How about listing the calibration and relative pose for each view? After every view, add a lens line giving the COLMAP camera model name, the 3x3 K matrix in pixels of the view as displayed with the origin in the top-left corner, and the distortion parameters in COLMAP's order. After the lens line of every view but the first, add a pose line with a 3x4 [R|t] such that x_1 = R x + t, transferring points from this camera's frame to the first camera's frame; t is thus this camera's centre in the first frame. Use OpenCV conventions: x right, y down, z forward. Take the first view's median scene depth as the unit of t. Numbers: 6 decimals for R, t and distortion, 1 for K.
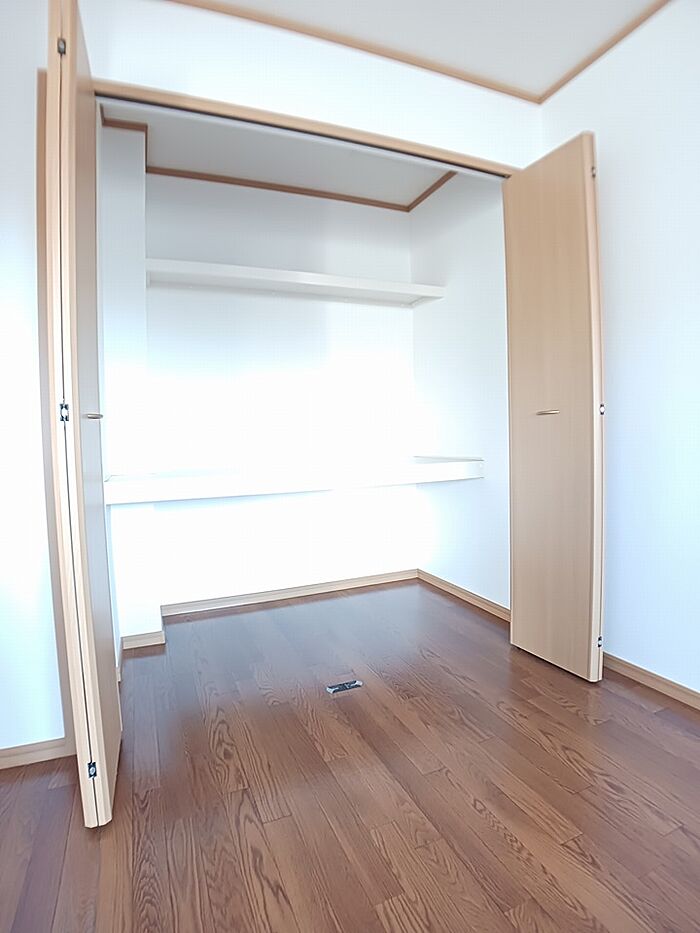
lens RADIAL K [[518.5, 0, 350.0], [0, 518.5, 466.5], [0, 0, 1]] dist [-0.081301, 0.000101]
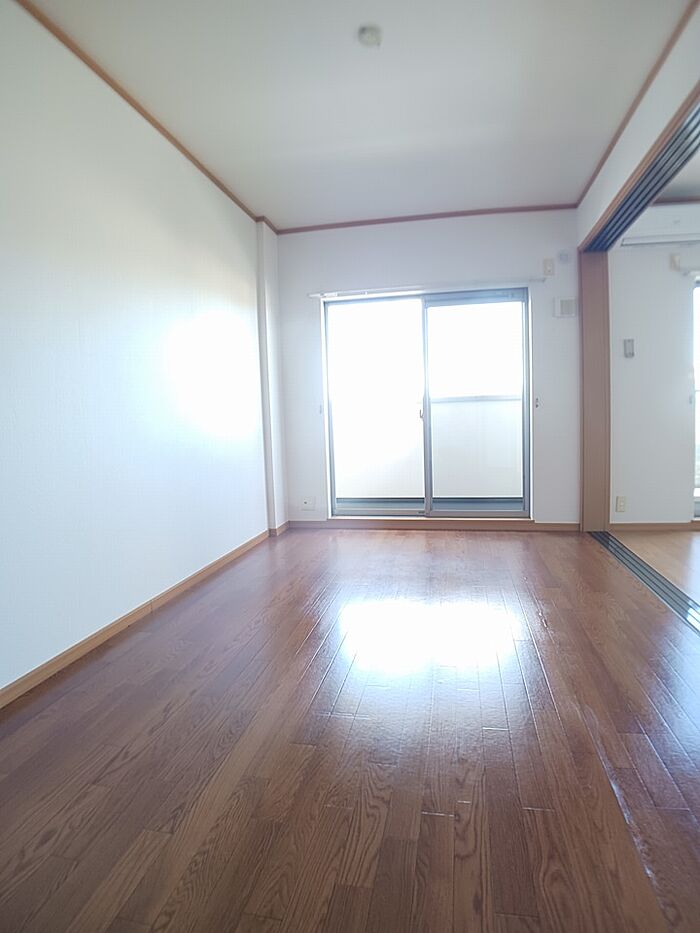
lens RADIAL K [[518.5, 0, 350.0], [0, 518.5, 466.5], [0, 0, 1]] dist [-0.081301, 0.000101]
pose [[-0.844206, 0.009987, 0.535926, -0.405096], [0.083227, 0.990143, 0.112651, -0.021766], [-0.529518, 0.139704, -0.836716, 1.588930]]
